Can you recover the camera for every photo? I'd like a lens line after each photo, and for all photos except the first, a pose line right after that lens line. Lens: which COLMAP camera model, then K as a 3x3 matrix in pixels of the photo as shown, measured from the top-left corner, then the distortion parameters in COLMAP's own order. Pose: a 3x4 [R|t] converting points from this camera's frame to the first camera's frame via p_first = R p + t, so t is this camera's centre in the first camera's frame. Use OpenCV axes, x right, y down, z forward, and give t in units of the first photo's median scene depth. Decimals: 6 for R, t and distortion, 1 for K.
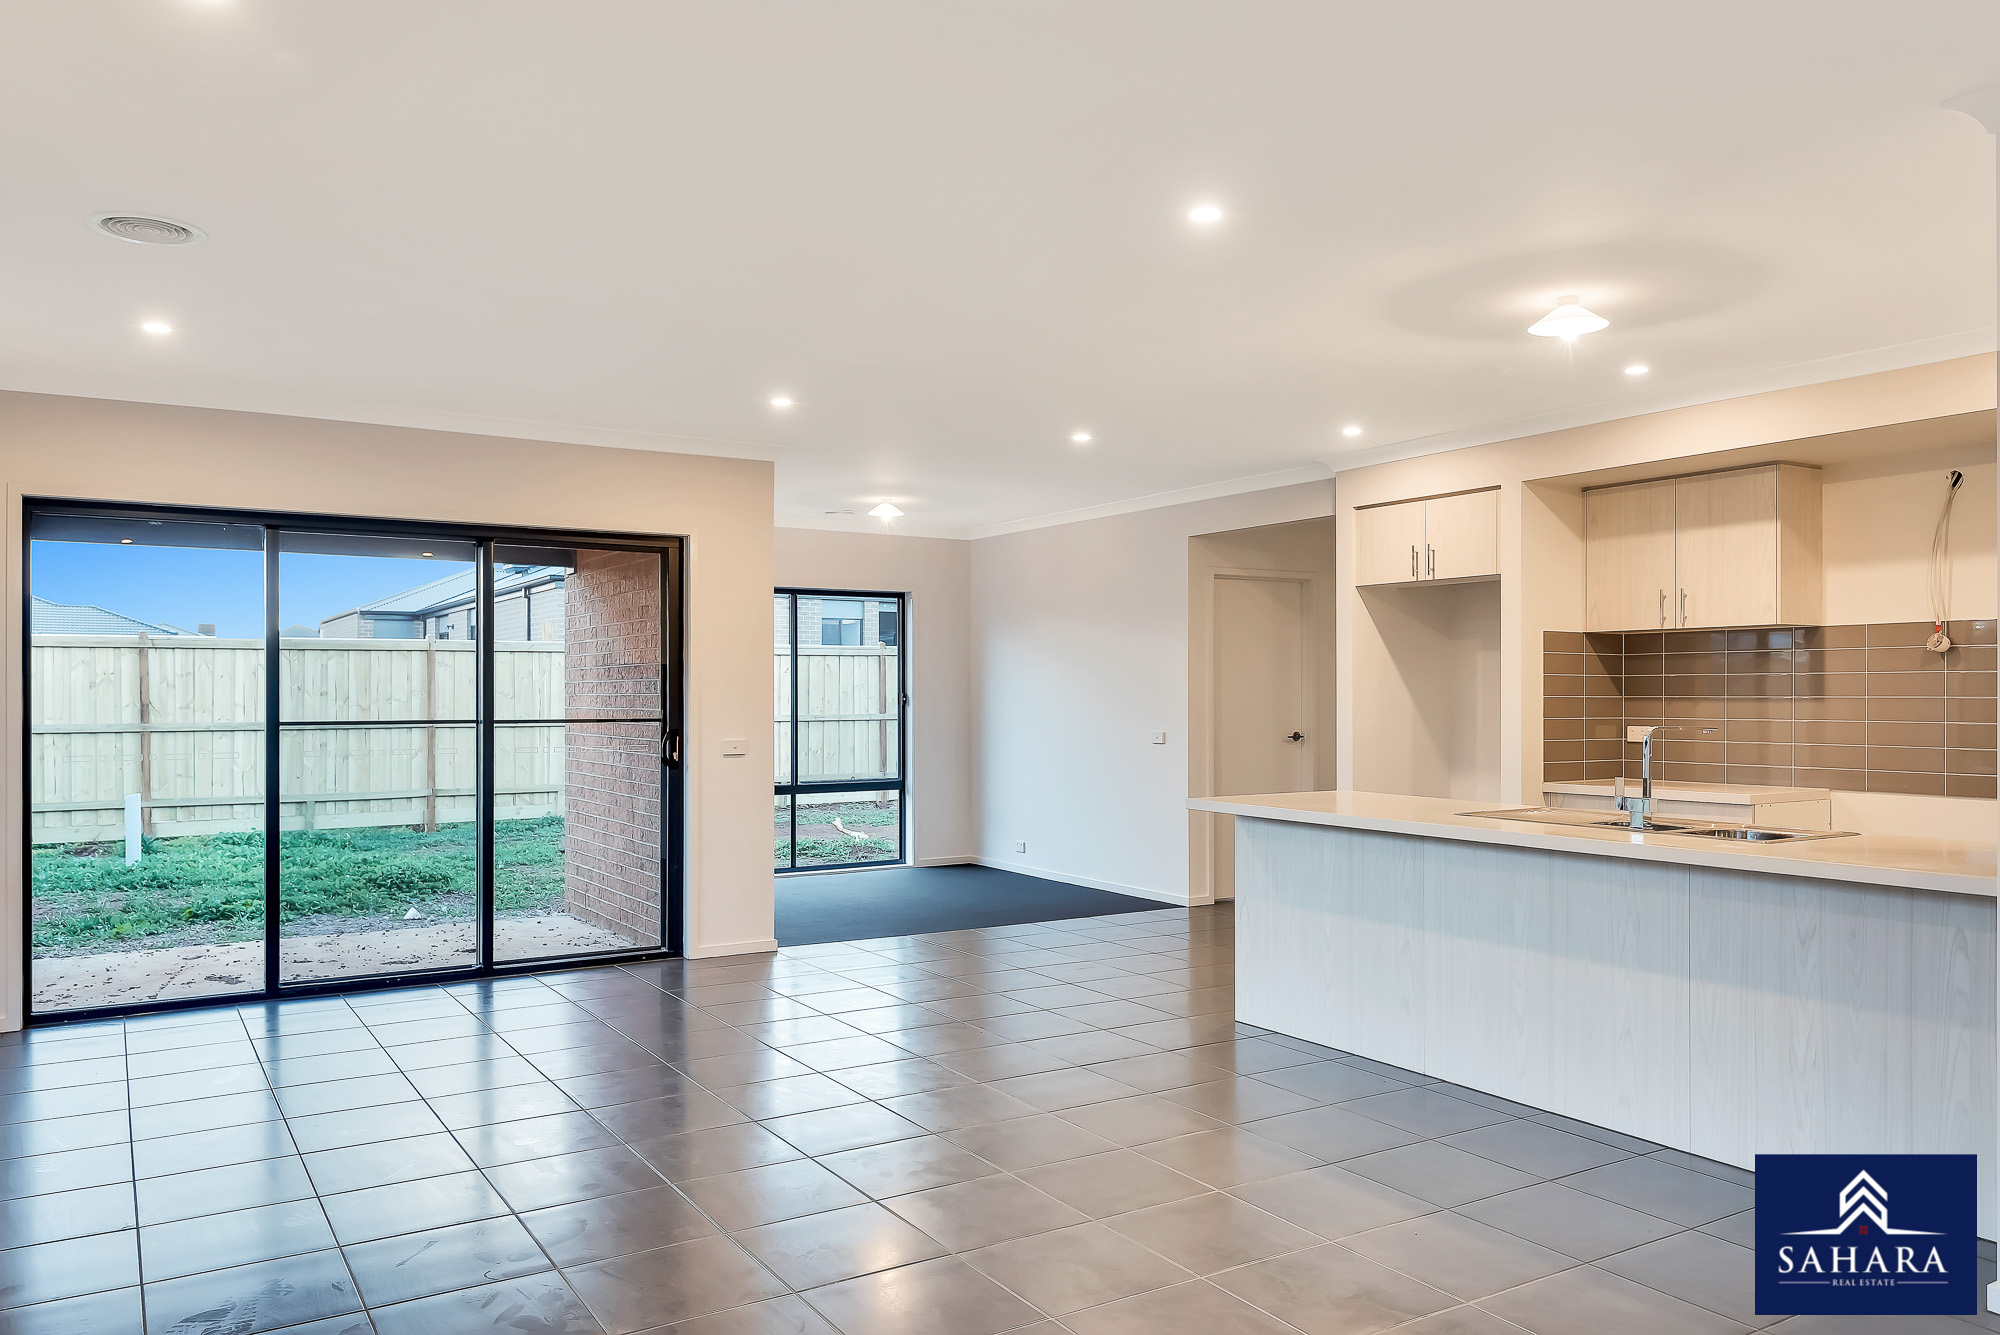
lens RADIAL K [[1474.0, 0, 997.1], [0, 1474.0, 679.2], [0, 0, 1]] dist [0.020133, 0.000489]
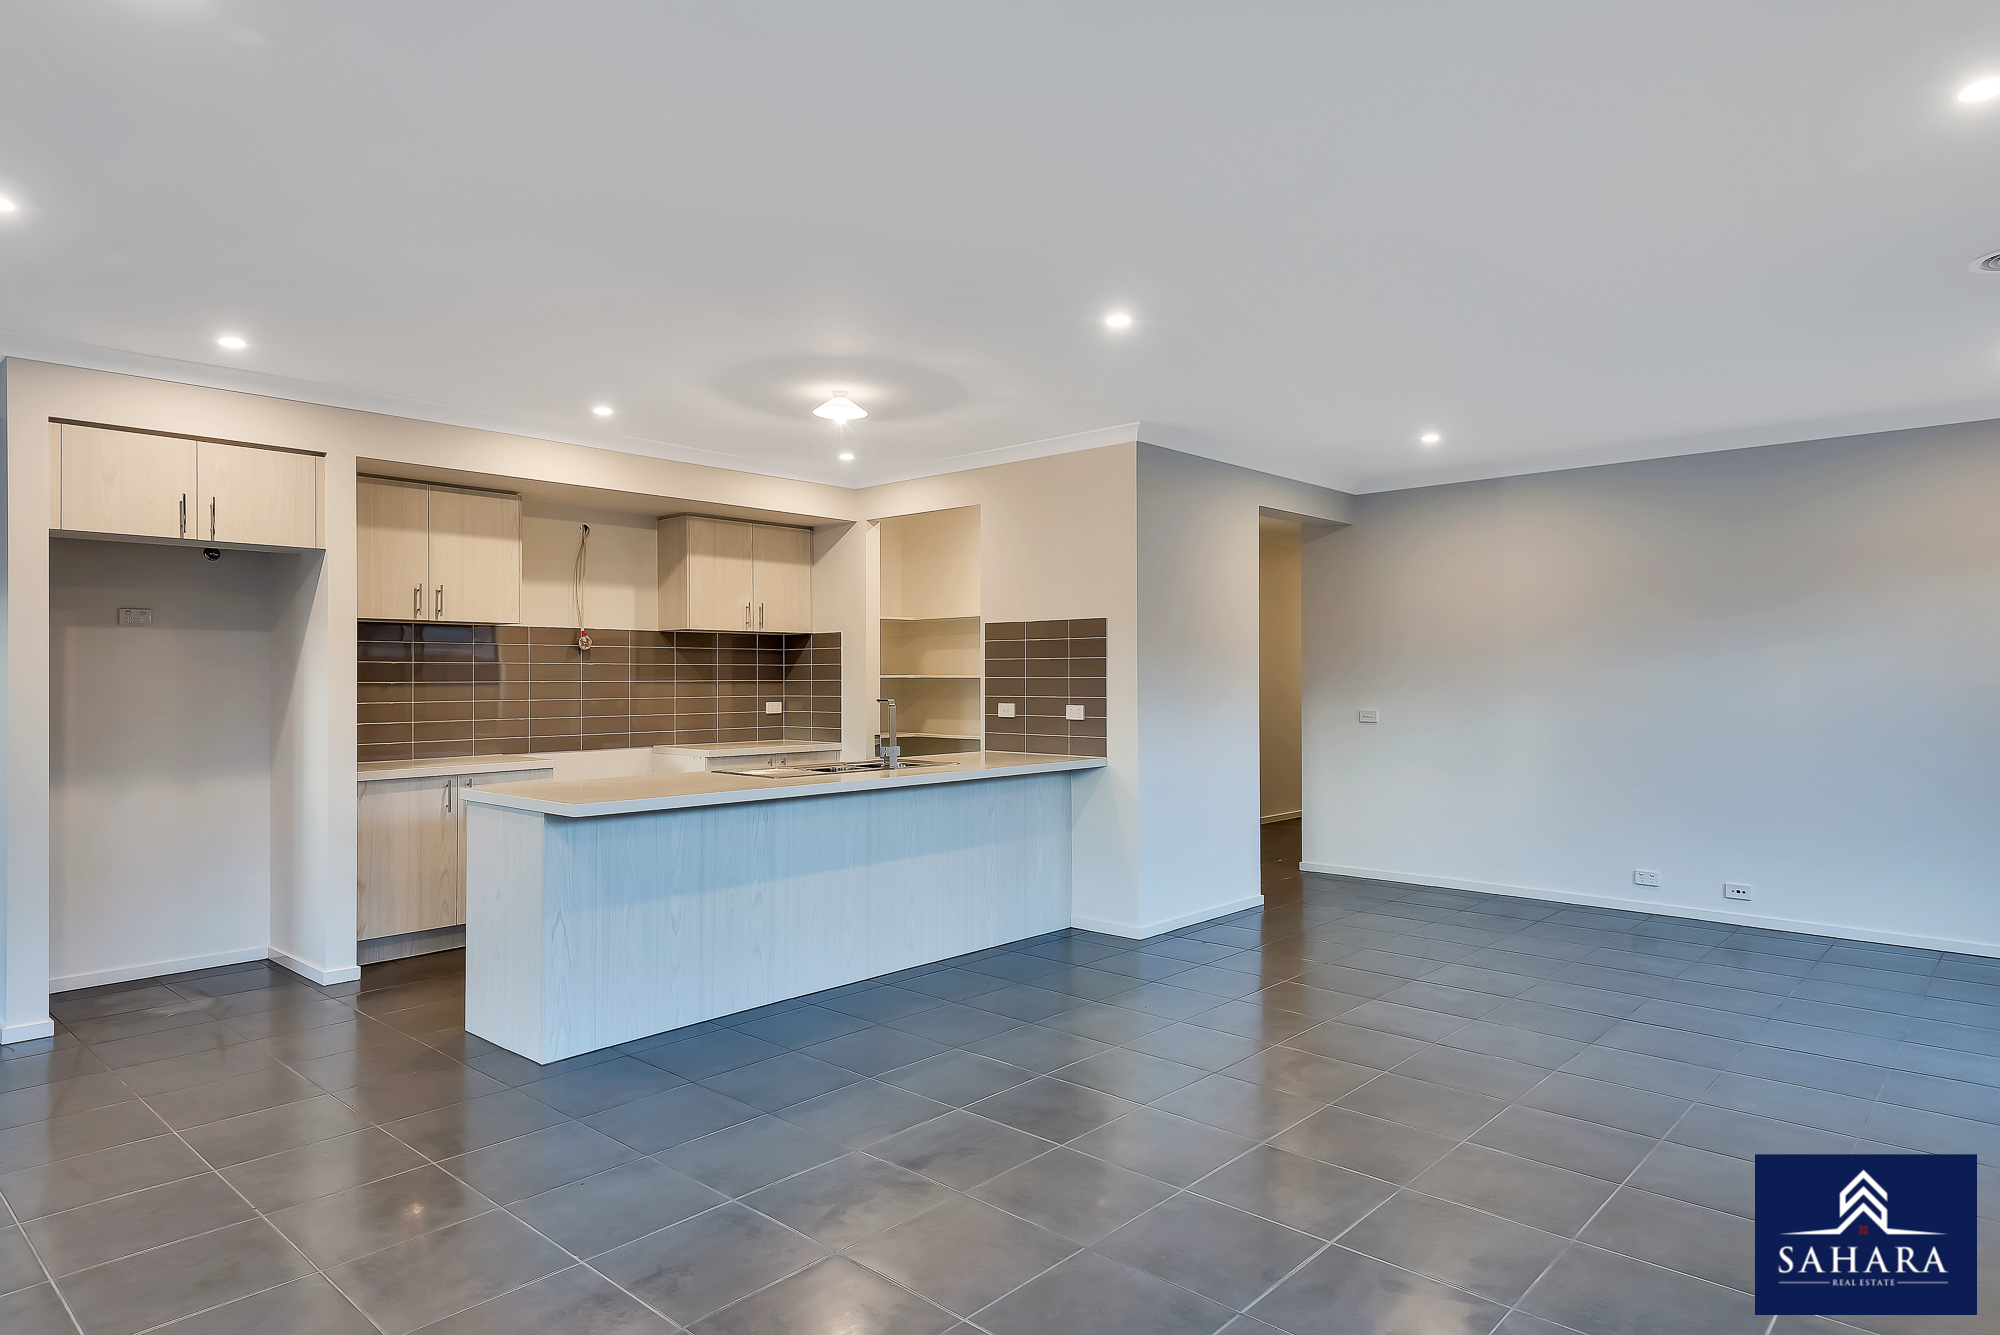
lens RADIAL K [[1138.1, 0, 1006.1], [0, 1138.1, 670.5], [0, 0, 1]] dist [0.028198, -0.003485]
pose [[-0.274562, 0.007092, 0.961543, -0.498128], [-0.005563, 0.999944, -0.008964, 0.008775], [-0.961553, -0.007810, -0.274507, 0.846073]]
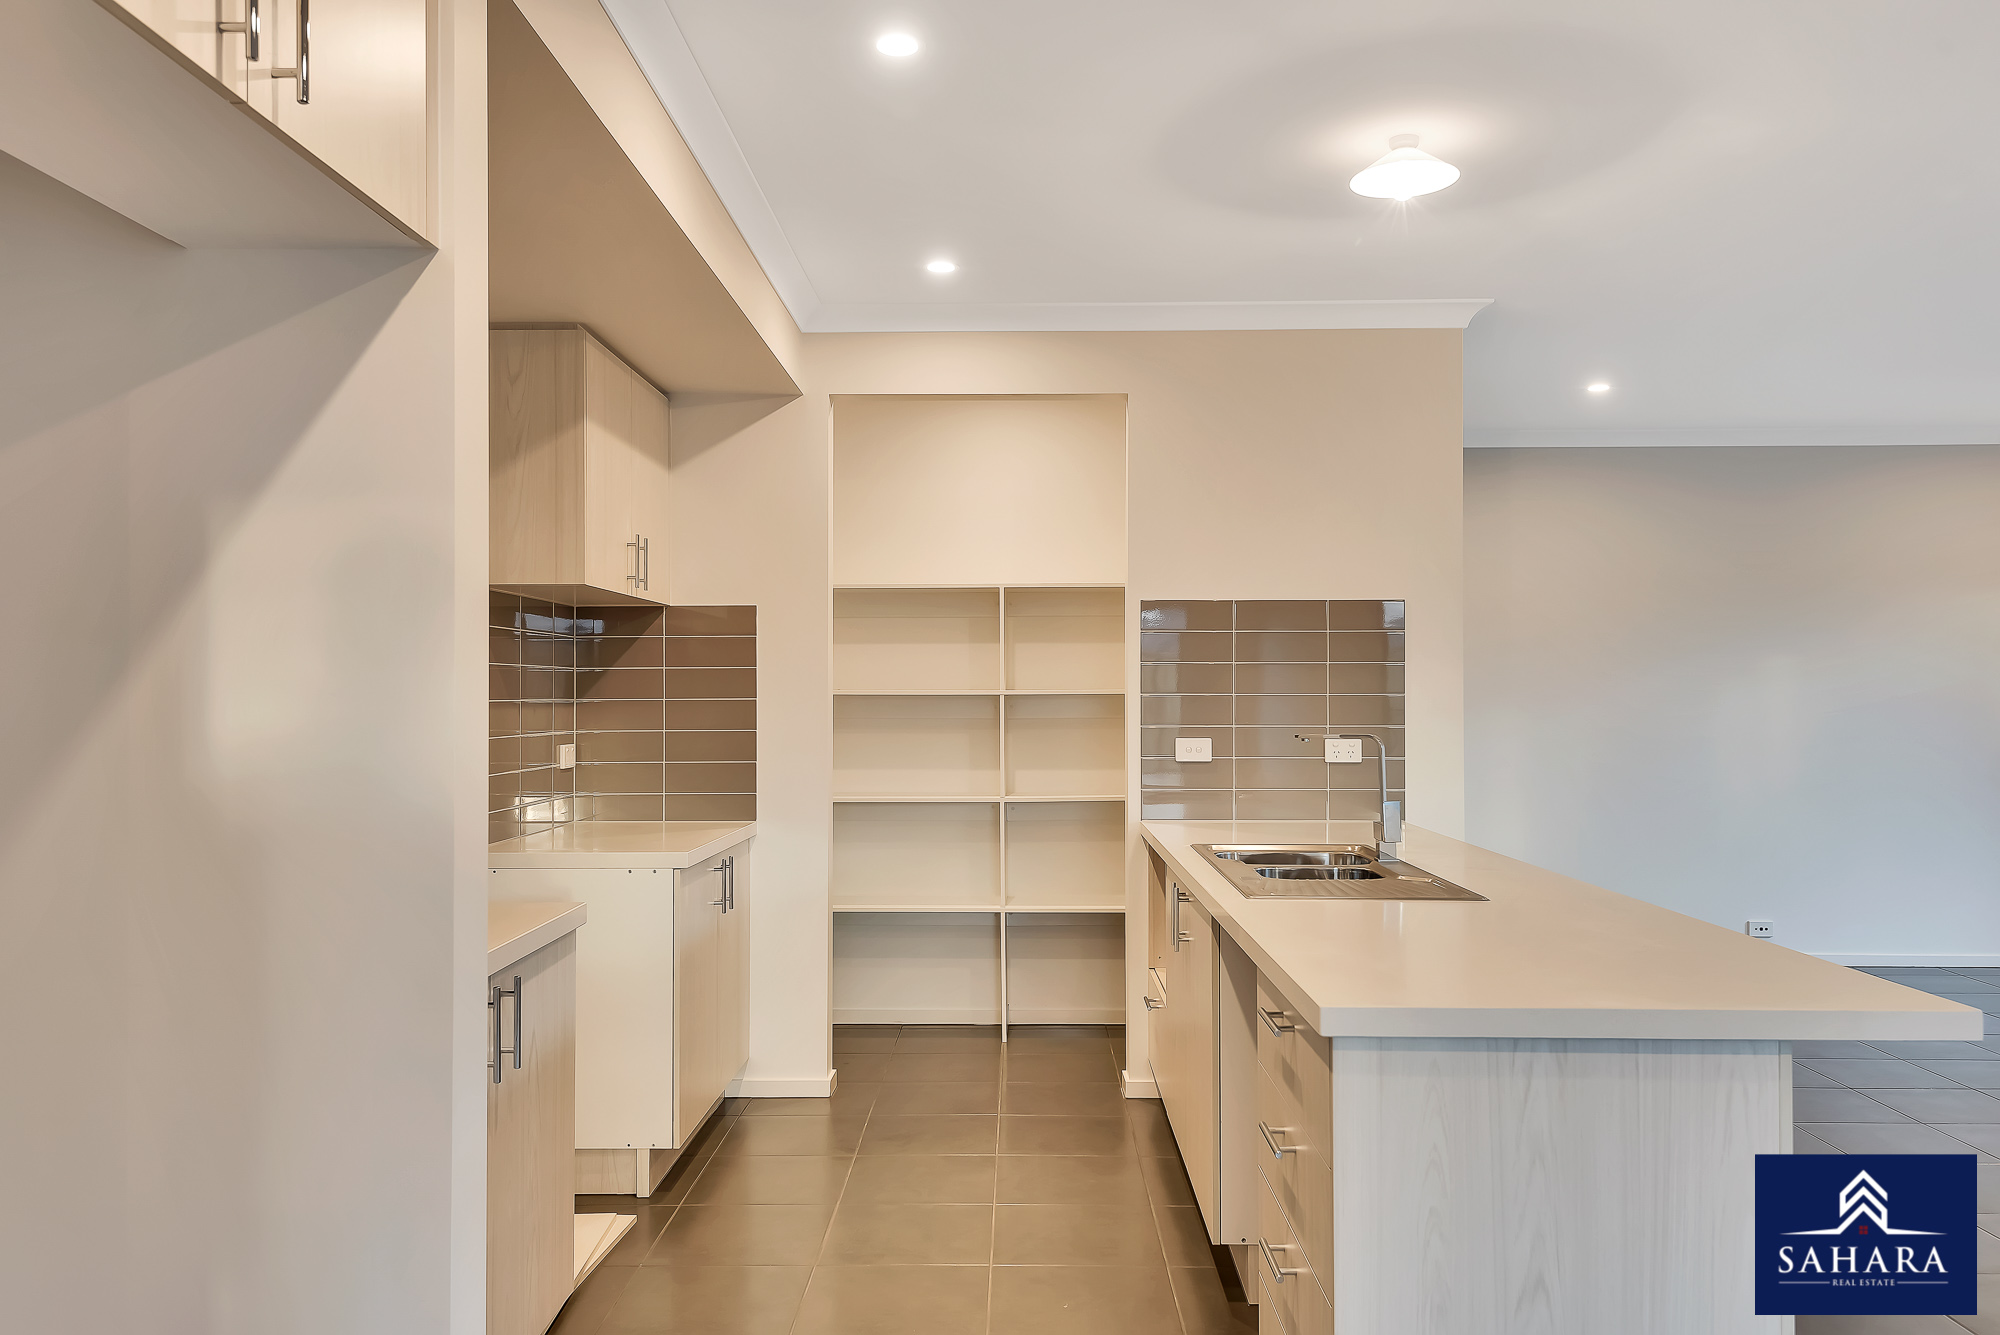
lens RADIAL K [[1474.0, 0, 1003.2], [0, 1474.0, 686.7], [0, 0, 1]] dist [0.020133, 0.000489]
pose [[-0.839901, 0.003941, 0.542725, 0.119848], [-0.003528, 0.999913, -0.012721, 0.012059], [-0.542728, -0.012599, -0.839814, 1.256013]]
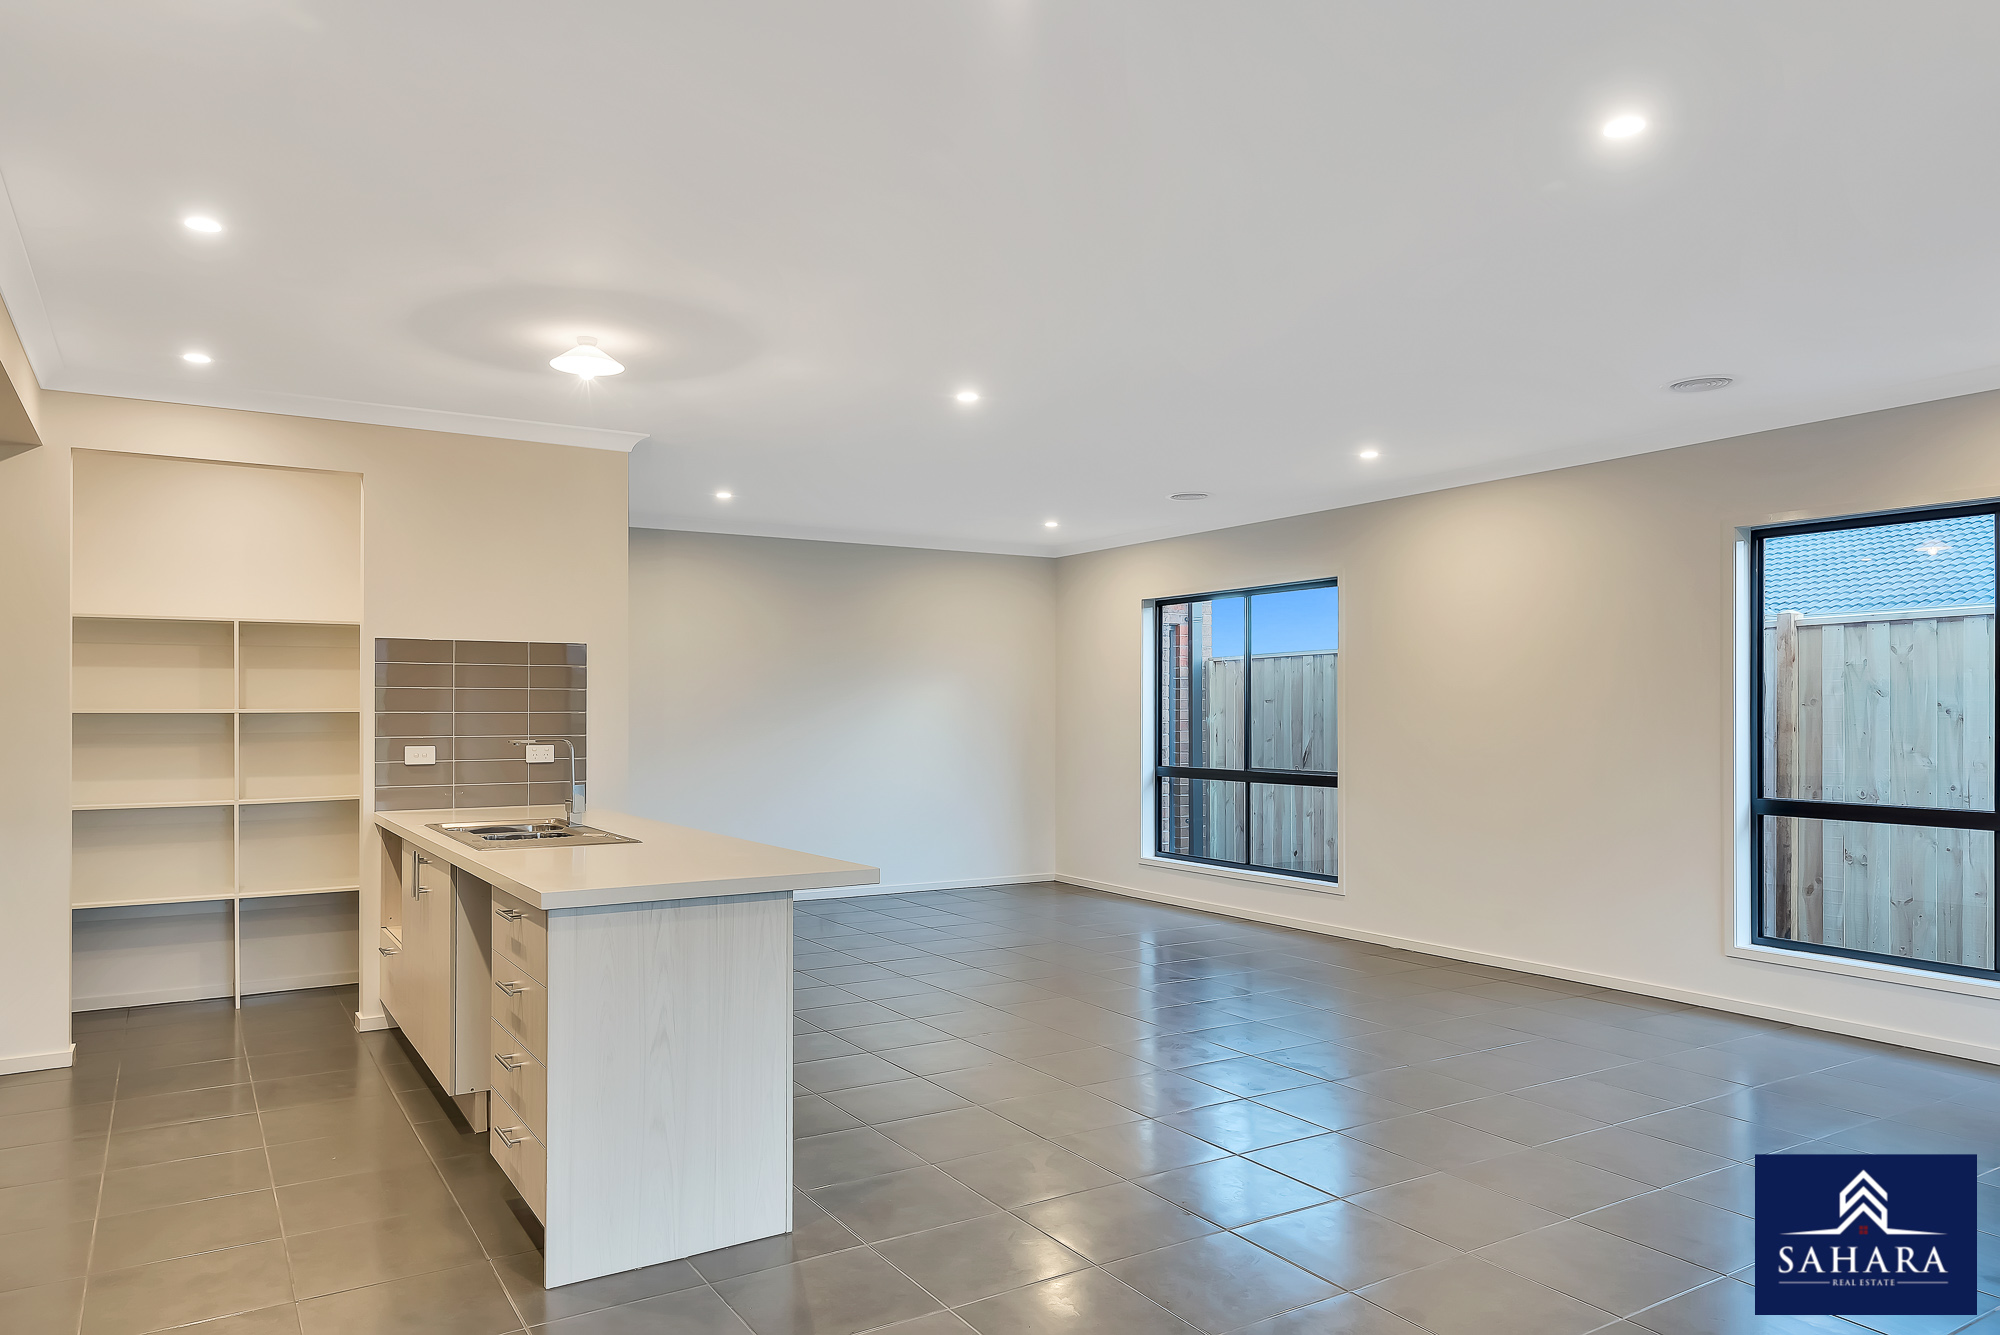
lens RADIAL K [[1290.6, 0, 983.1], [0, 1290.6, 704.9], [0, 0, 1]] dist [0.023016, -0.002716]
pose [[-0.999978, 0.002293, 0.006298, 0.071491], [0.002196, 0.999880, -0.015349, 0.015005], [-0.006333, -0.015335, -0.999862, 1.420303]]
